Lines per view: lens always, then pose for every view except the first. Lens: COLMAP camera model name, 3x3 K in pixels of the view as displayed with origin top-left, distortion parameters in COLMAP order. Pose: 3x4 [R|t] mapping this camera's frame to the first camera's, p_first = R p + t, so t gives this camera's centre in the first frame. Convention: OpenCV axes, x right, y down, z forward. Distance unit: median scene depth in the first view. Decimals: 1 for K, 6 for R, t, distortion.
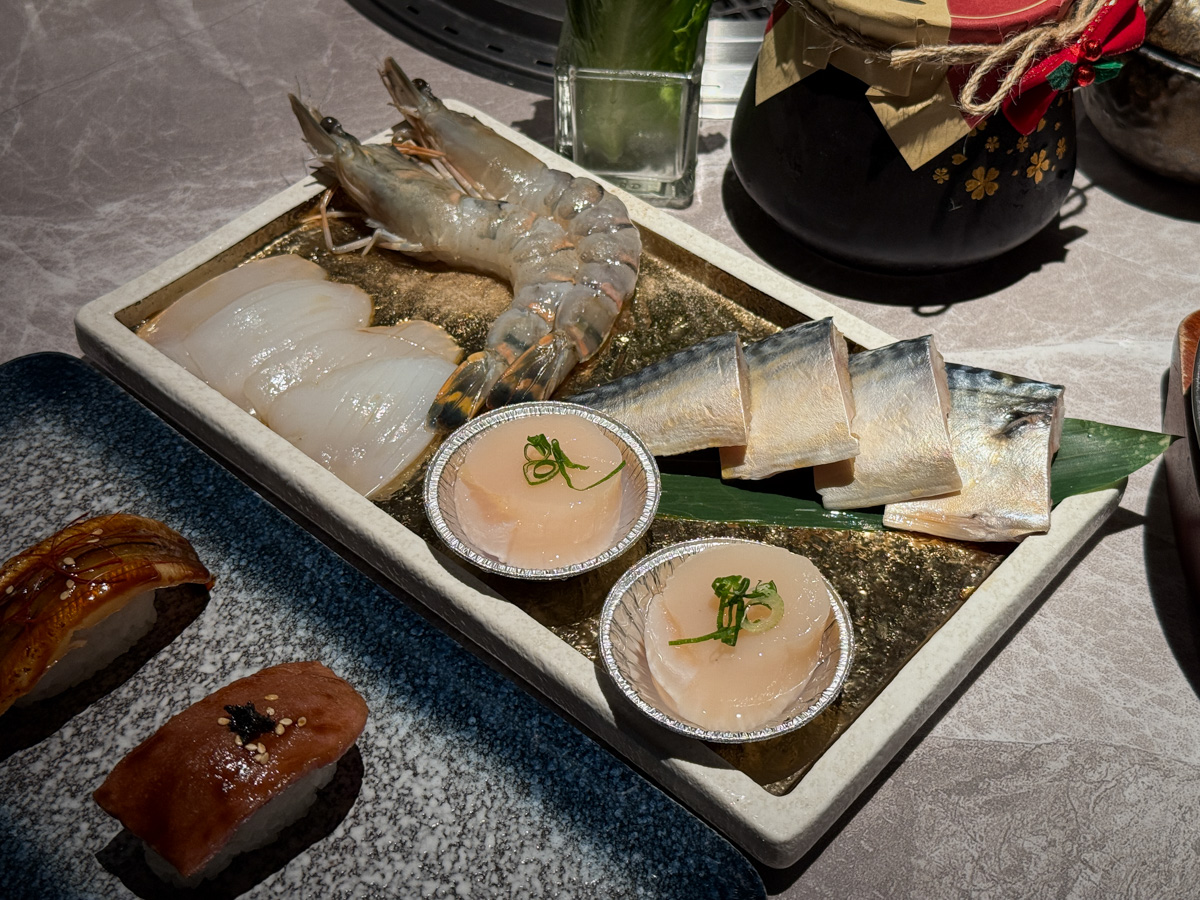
lens RADIAL K [[1760.5, 0, 599.8], [0, 1760.5, 446.0], [0, 0, 1]] dist [0.026780, 0.000000]
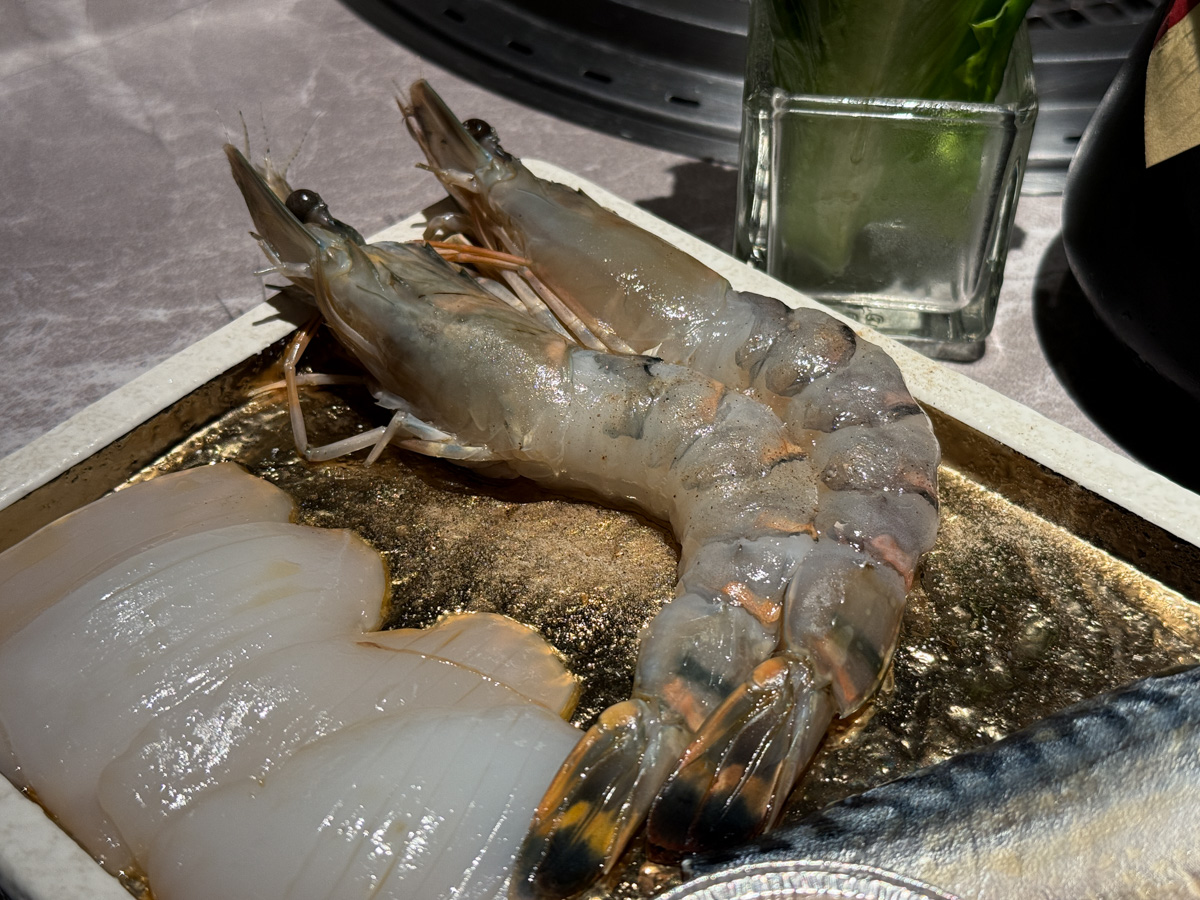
lens RADIAL K [[1760.5, 0, 599.3], [0, 1760.5, 452.7], [0, 0, 1]] dist [0.026780, 0.000000]
pose [[1.000000, 0.000479, -0.000473, -0.068122], [-0.000500, 0.998994, -0.044844, -0.088407], [0.000451, 0.044844, 0.998994, 0.497459]]
